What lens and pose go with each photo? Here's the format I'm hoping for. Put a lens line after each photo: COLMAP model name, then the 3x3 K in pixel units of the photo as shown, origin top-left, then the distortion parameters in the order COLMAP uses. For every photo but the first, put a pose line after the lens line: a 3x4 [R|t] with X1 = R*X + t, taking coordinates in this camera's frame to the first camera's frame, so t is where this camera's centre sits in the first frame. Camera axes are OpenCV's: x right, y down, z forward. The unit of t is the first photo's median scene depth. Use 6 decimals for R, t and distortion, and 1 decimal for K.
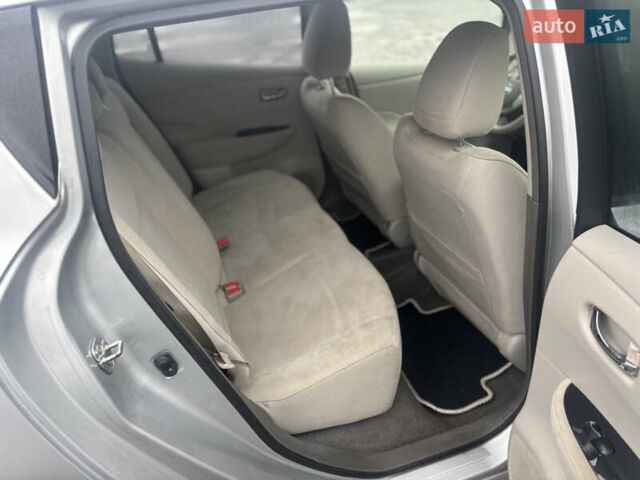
lens RADIAL K [[483.6, 0, 318.5], [0, 483.6, 236.7], [0, 0, 1]] dist [0.030443, -0.027475]
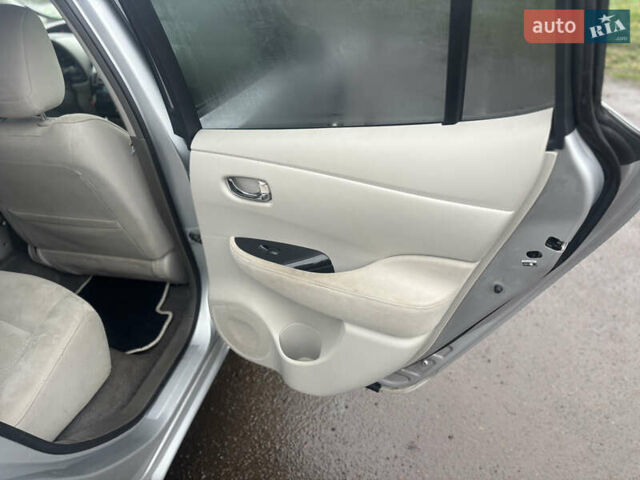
lens RADIAL K [[483.6, 0, 321.3], [0, 483.6, 242.1], [0, 0, 1]] dist [0.030443, -0.027475]
pose [[0.524992, -0.449201, 0.722912, -0.265424], [0.420296, 0.875417, 0.238738, 0.045138], [-0.740091, 0.178502, 0.648384, -0.096142]]
